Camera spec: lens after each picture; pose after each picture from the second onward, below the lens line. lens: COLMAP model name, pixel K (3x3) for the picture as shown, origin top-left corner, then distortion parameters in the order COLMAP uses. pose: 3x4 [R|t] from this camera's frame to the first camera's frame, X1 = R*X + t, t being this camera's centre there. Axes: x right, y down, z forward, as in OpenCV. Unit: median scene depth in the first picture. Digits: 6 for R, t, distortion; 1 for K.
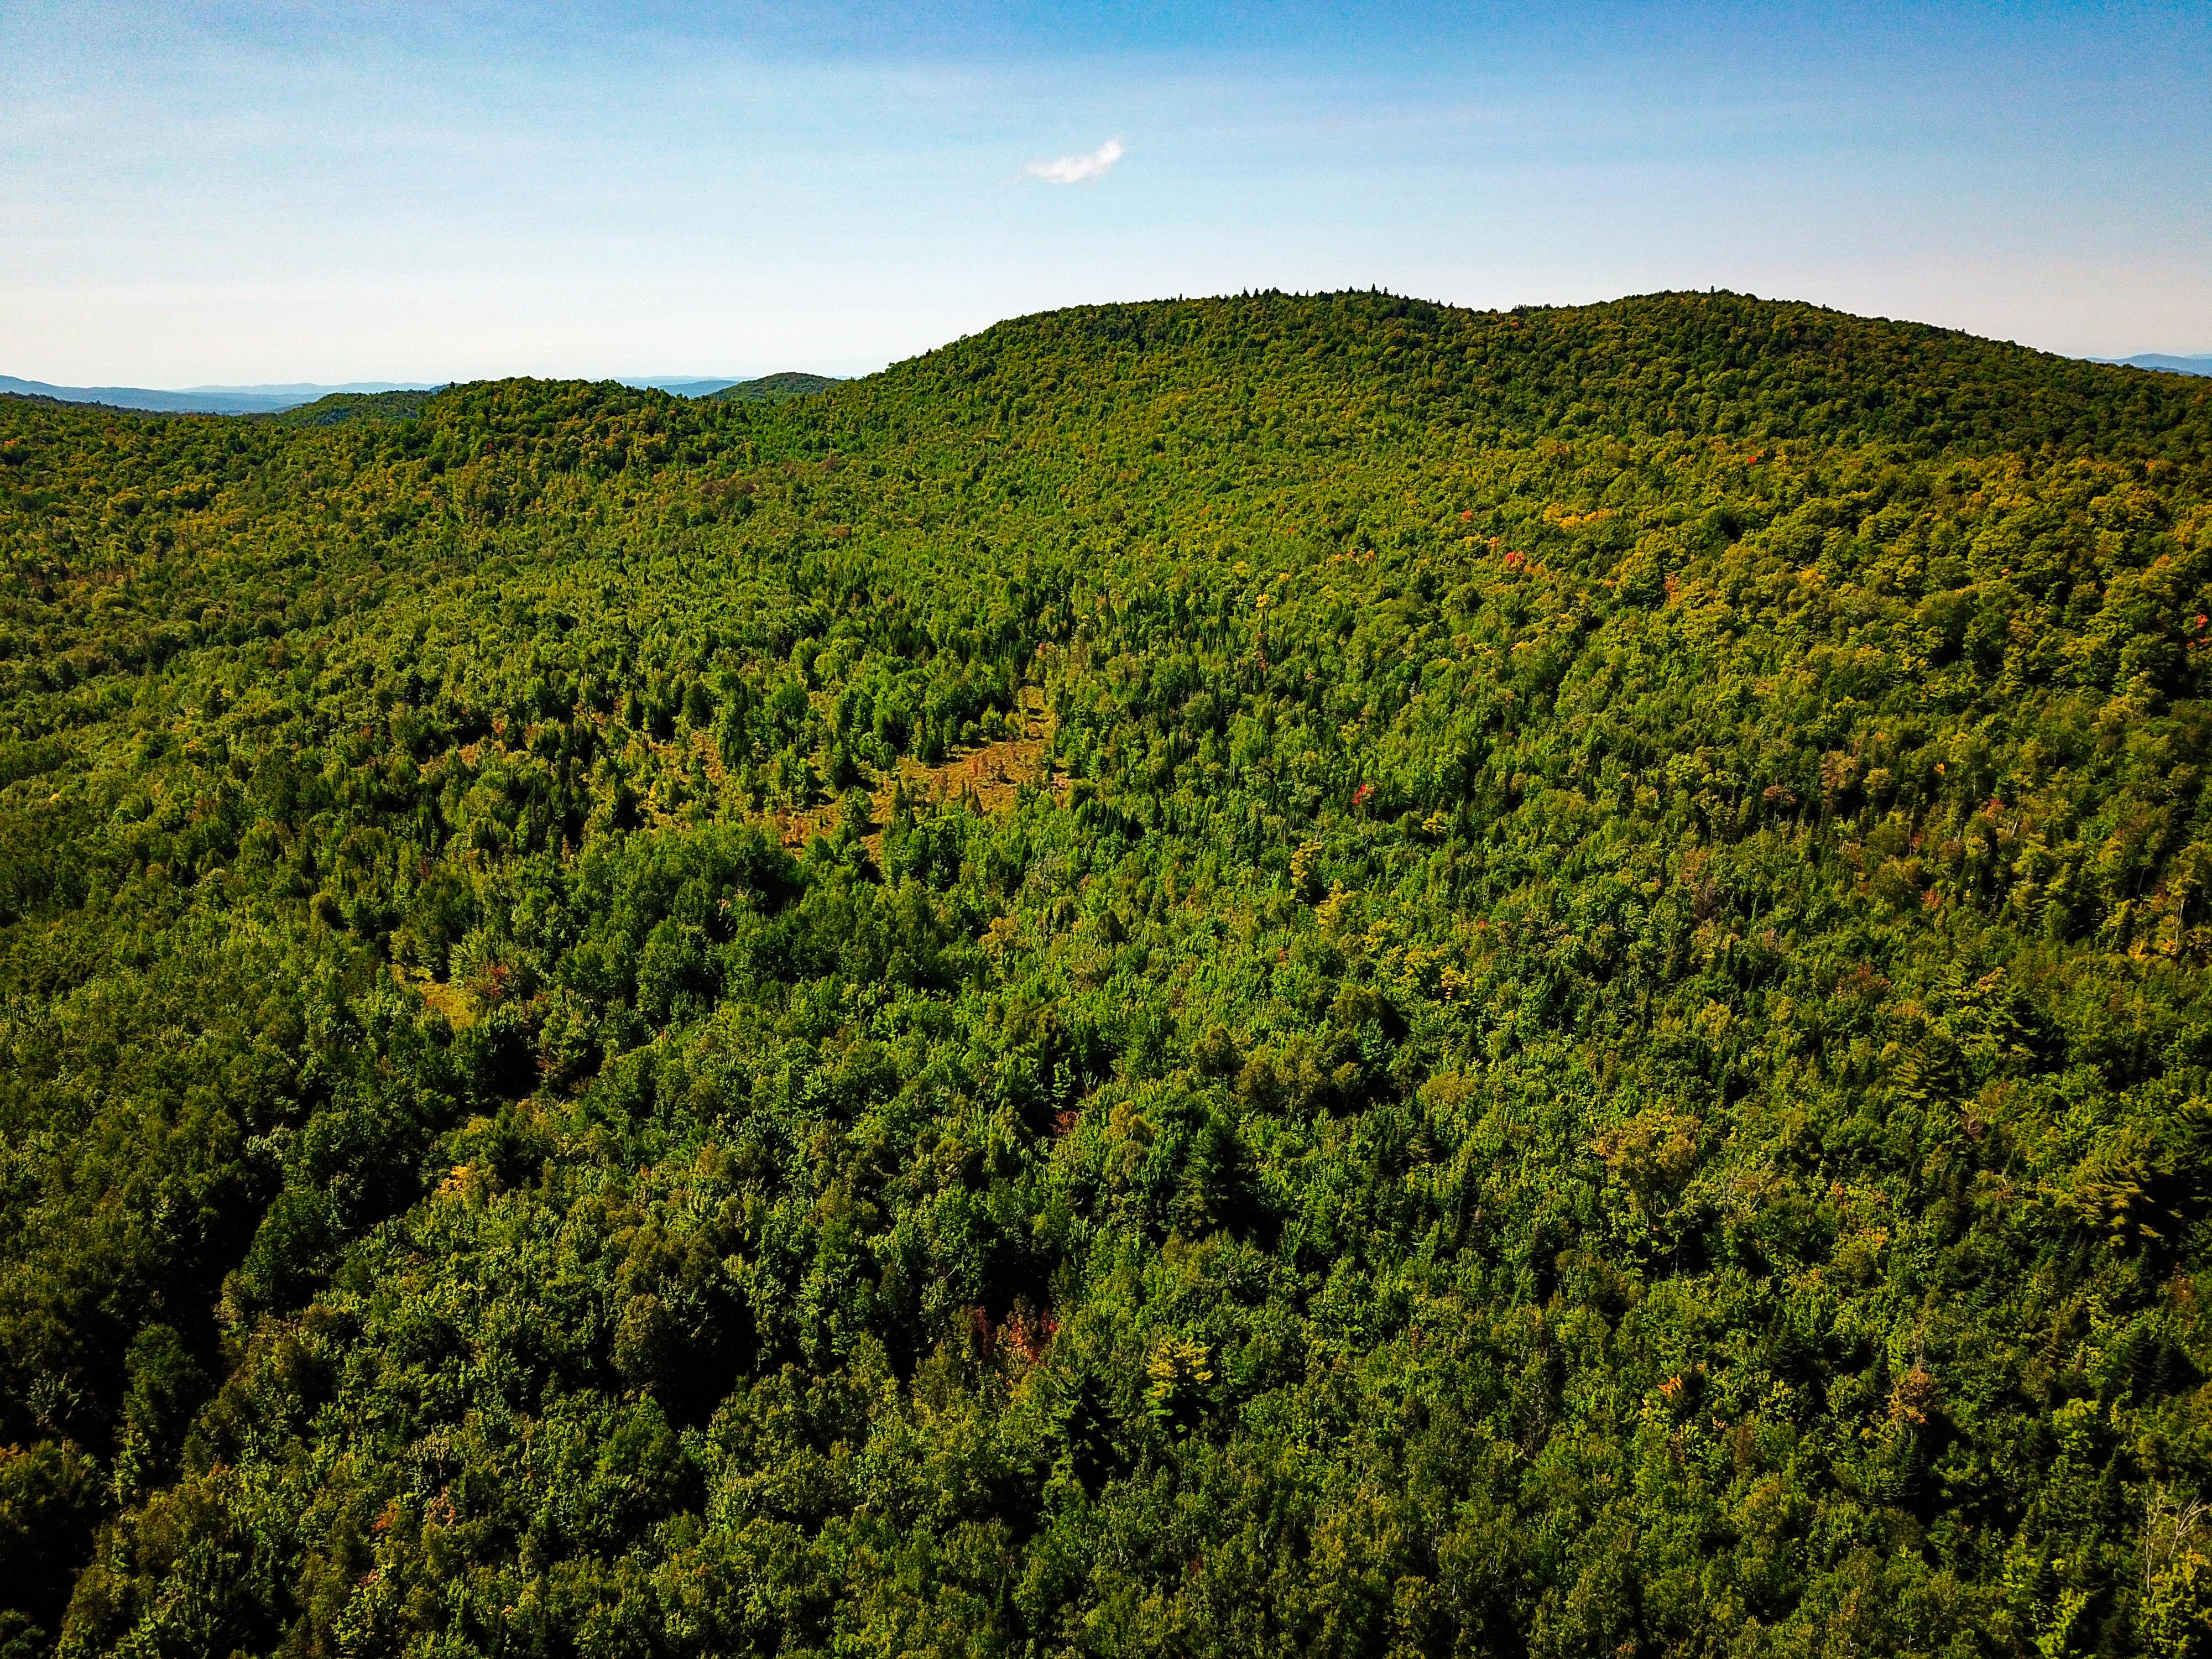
lens RADIAL K [[1698.5, 0, 1106.0], [0, 1698.5, 829.5], [0, 0, 1]] dist [0.000775, -0.001092]
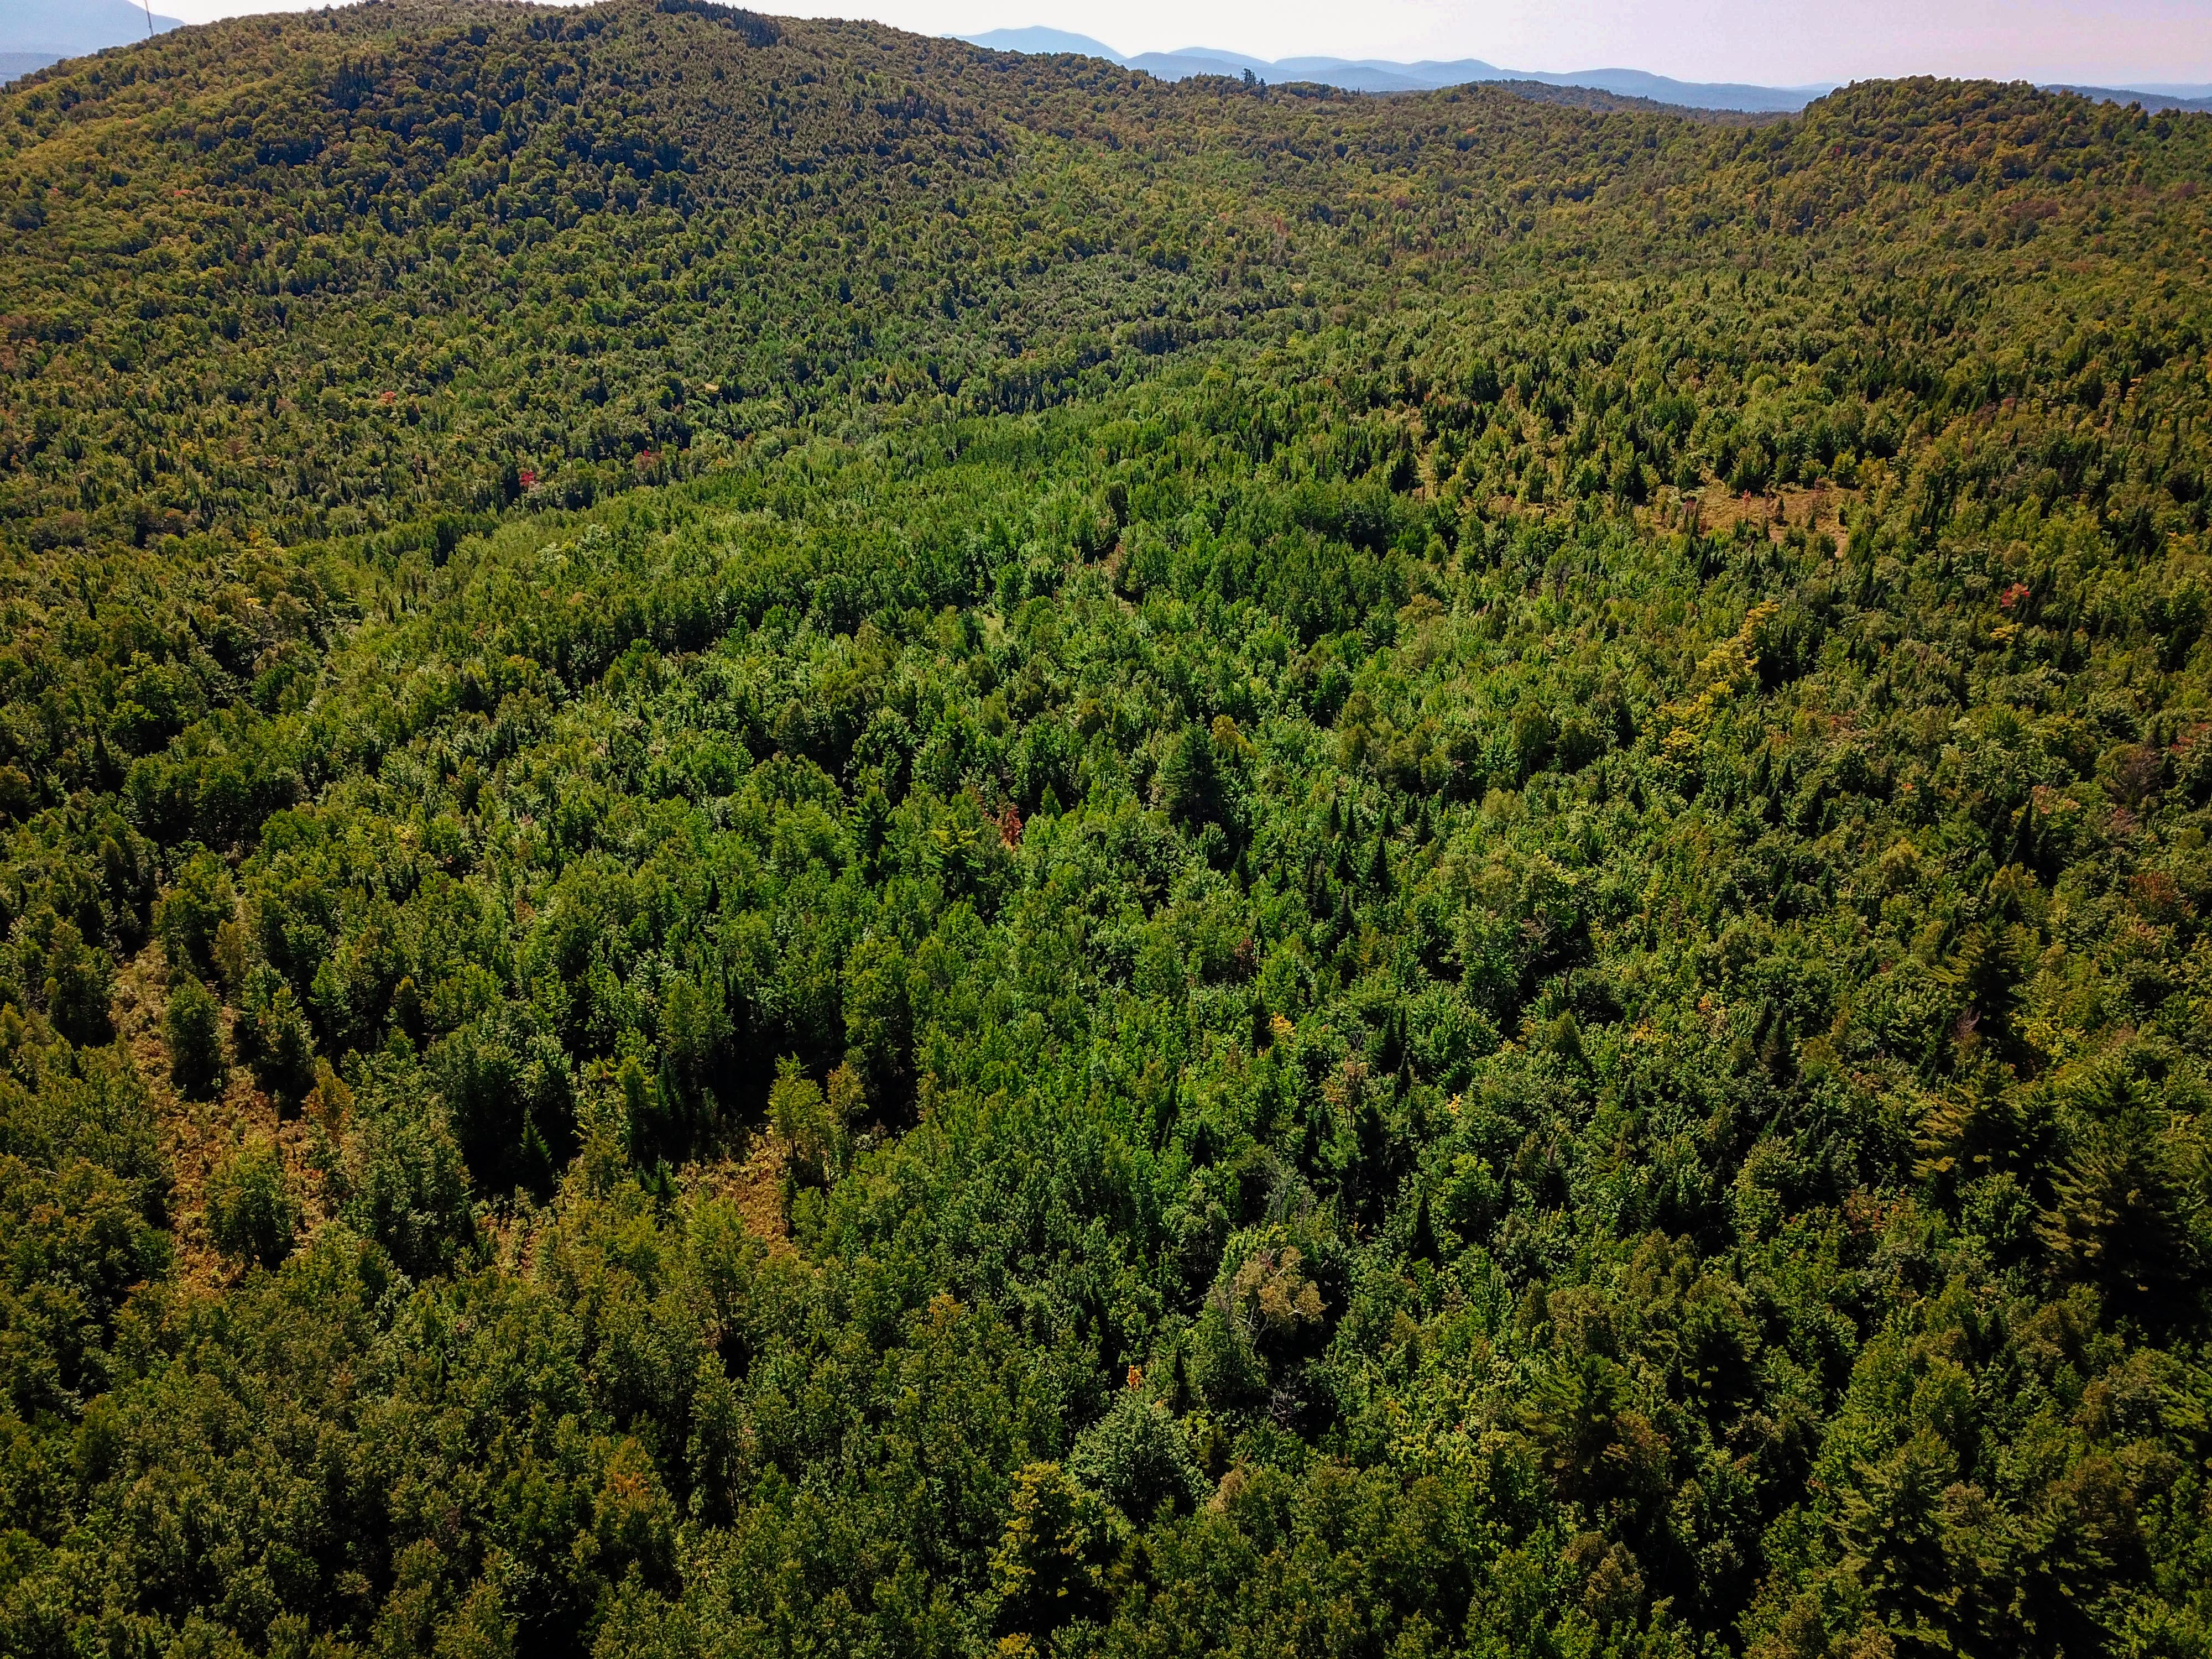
lens RADIAL K [[1676.1, 0, 1095.3], [0, 1676.1, 812.6], [0, 0, 1]] dist [0.018998, -0.010625]
pose [[0.657743, 0.315438, -0.684012, 0.160584], [-0.208461, 0.948852, 0.237116, -0.007272], [0.723821, -0.013372, 0.689858, 0.025338]]
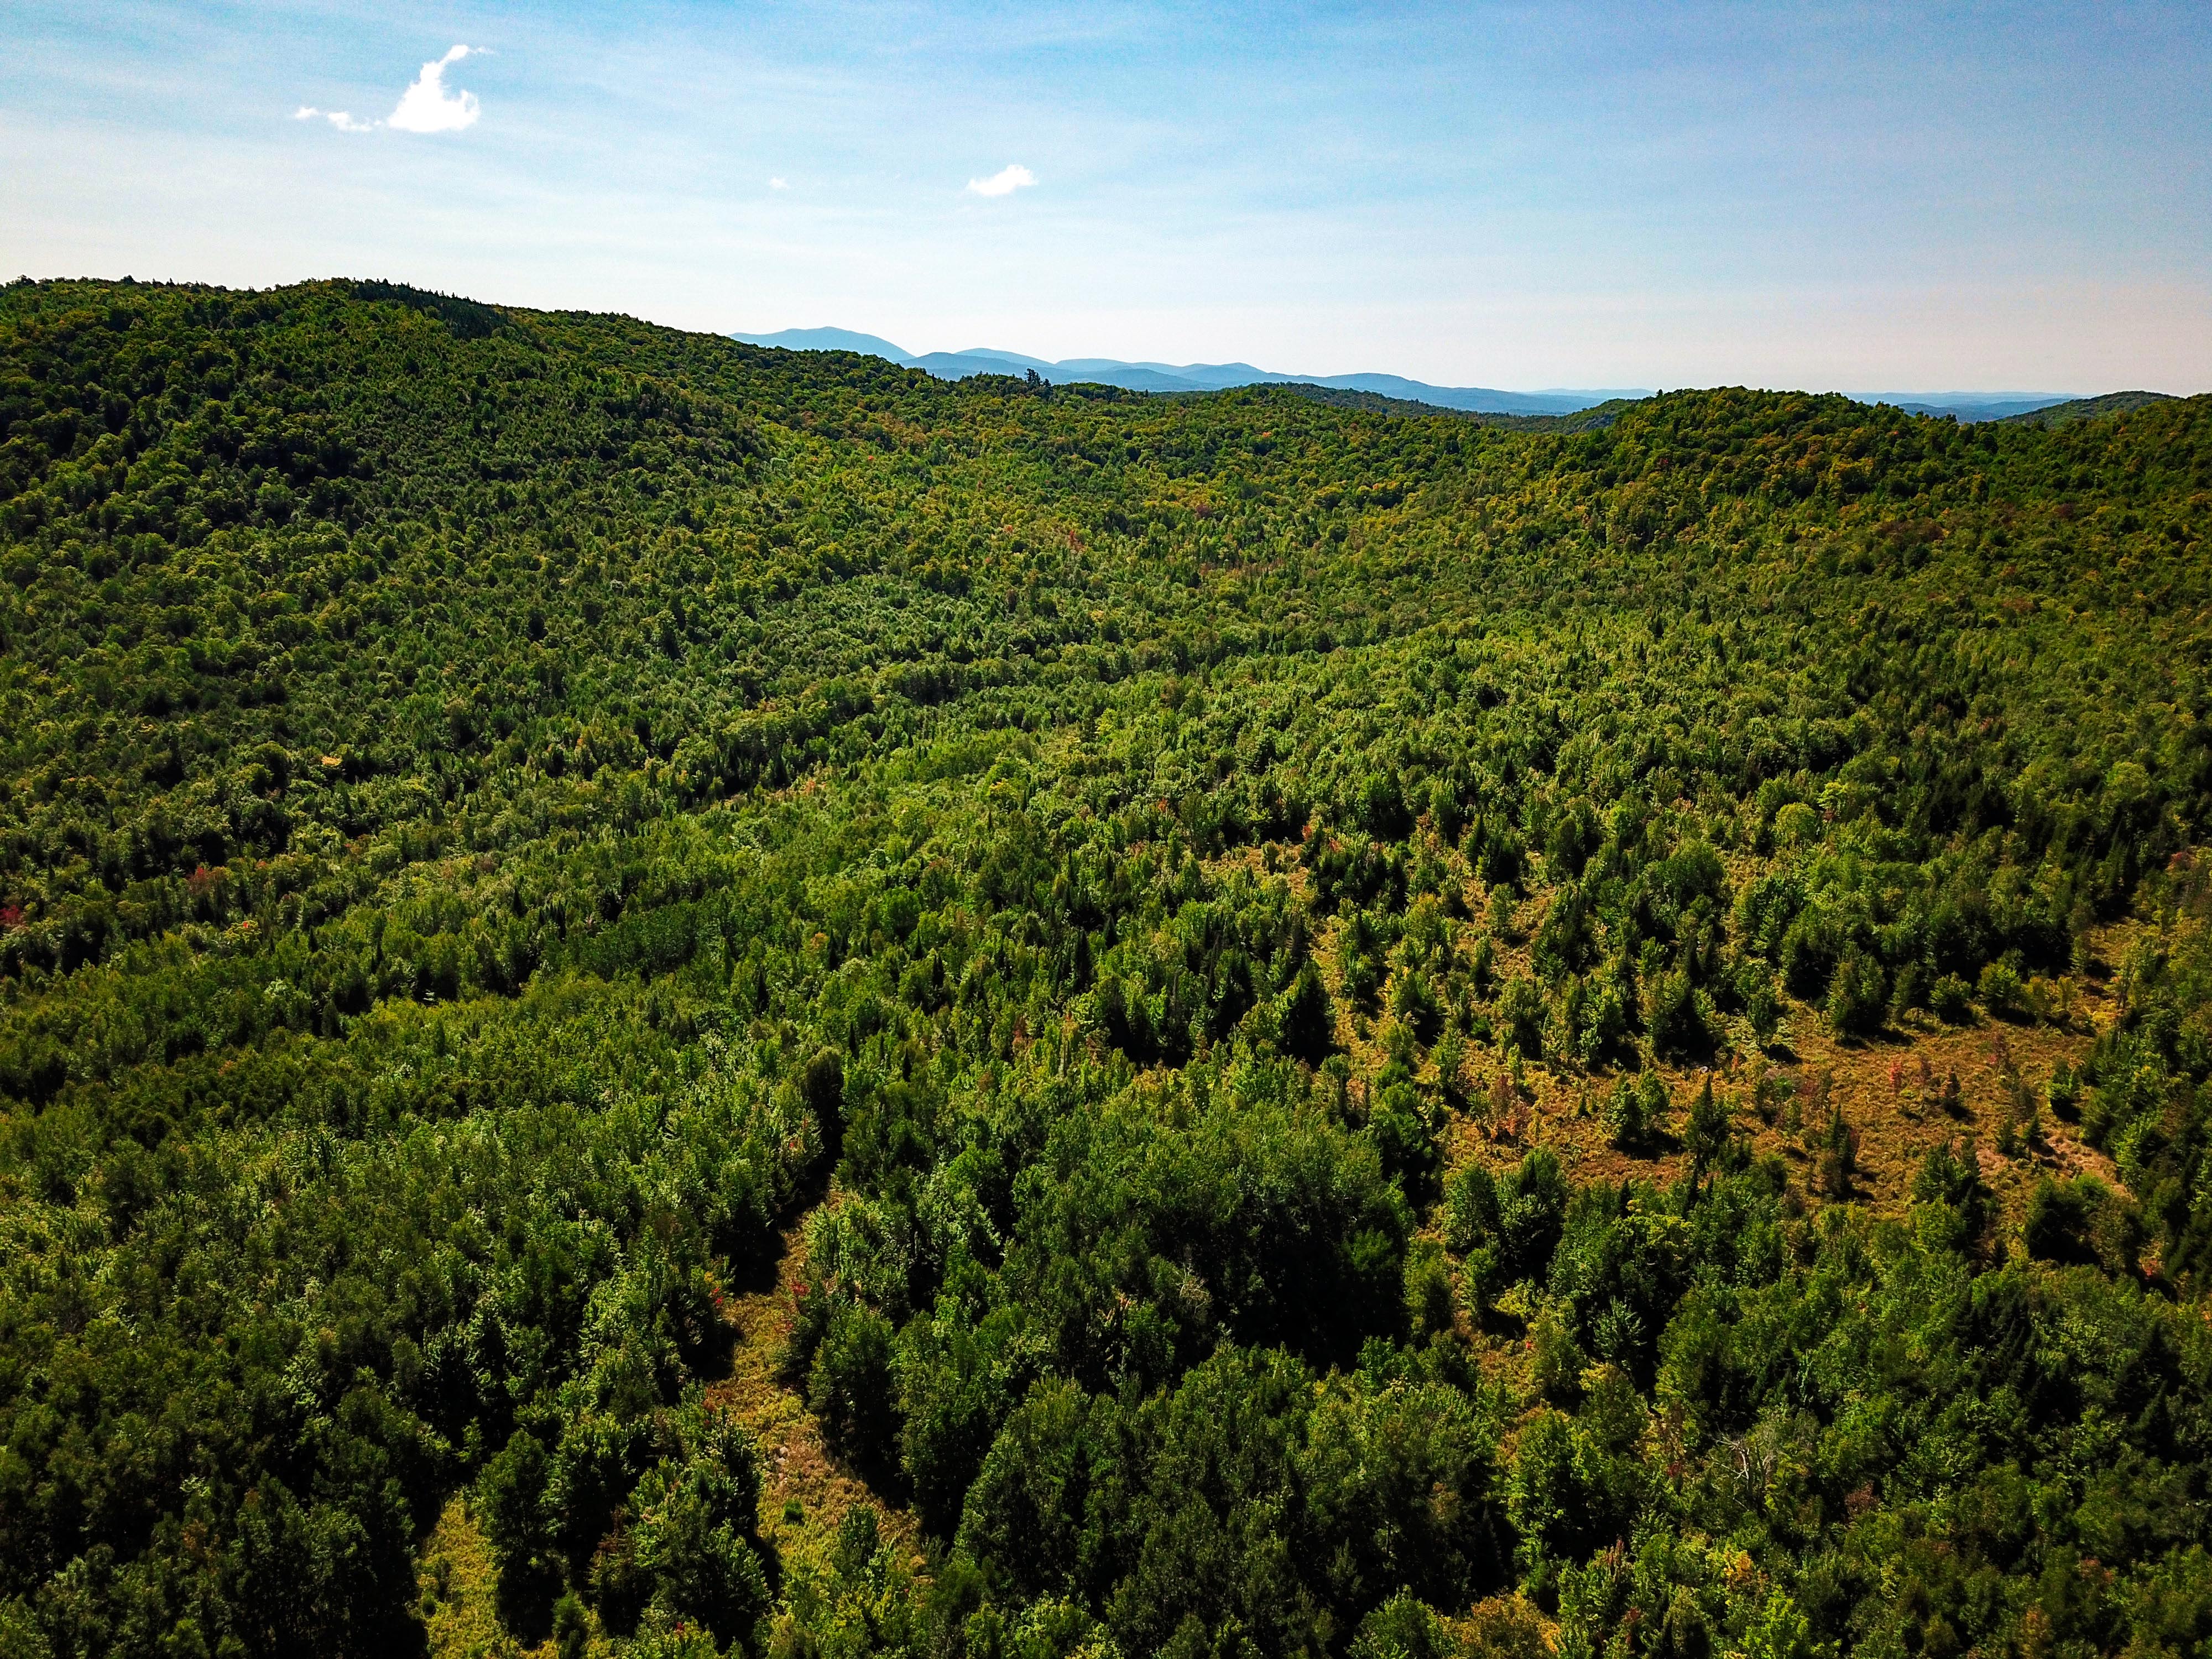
lens RADIAL K [[1681.2, 0, 1106.3], [0, 1681.2, 826.1], [0, 0, 1]] dist [0.014981, -0.003701]
pose [[0.746726, 0.194147, -0.636166, 0.028040], [-0.197648, 0.978016, 0.066476, -0.042771], [0.635087, 0.076098, 0.768683, 0.158168]]
